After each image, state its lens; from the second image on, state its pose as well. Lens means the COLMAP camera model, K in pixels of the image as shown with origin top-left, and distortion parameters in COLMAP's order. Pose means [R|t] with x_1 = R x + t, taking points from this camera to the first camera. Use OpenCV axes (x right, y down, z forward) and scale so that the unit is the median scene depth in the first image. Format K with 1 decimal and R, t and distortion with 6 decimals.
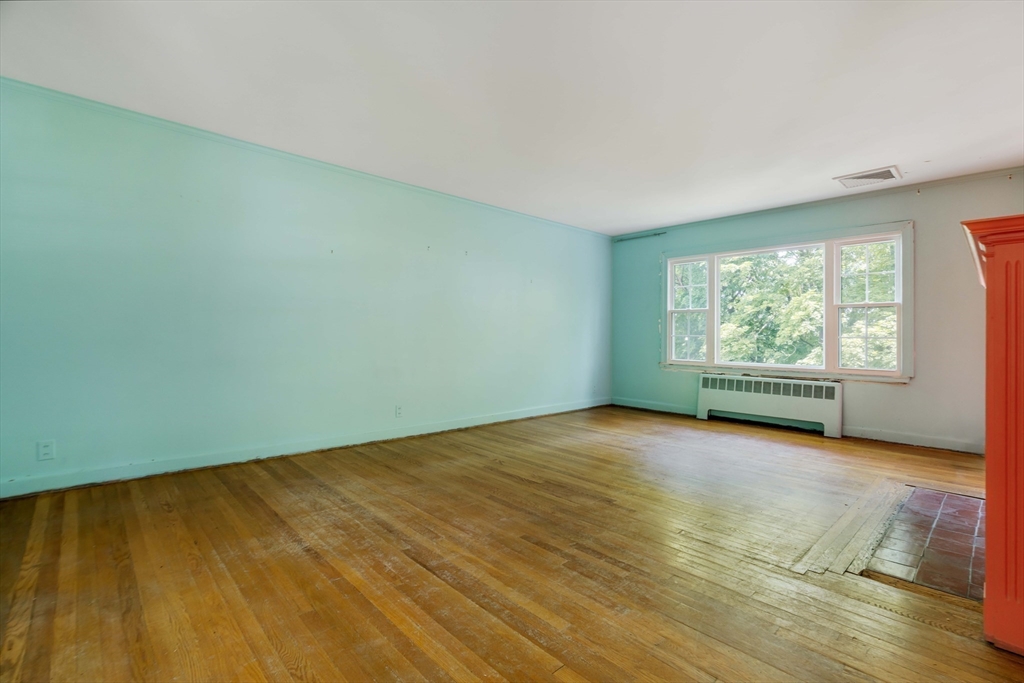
lens RADIAL K [[457.6, 0, 512.1], [0, 457.6, 334.5], [0, 0, 1]] dist [-0.000675, 0.000001]
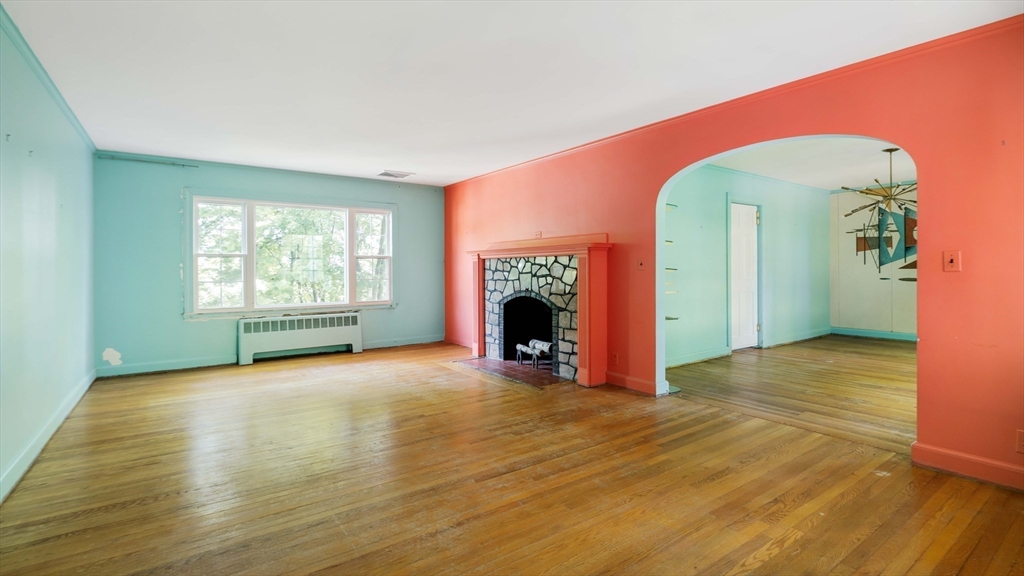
lens RADIAL K [[469.5, 0, 513.6], [0, 469.5, 284.7], [0, 0, 1]] dist [-0.000975, -0.000080]
pose [[0.141729, -0.043466, 0.988951, -0.623807], [0.007414, 0.999054, 0.042848, -0.035833], [-0.989878, 0.001259, 0.141917, 0.332402]]
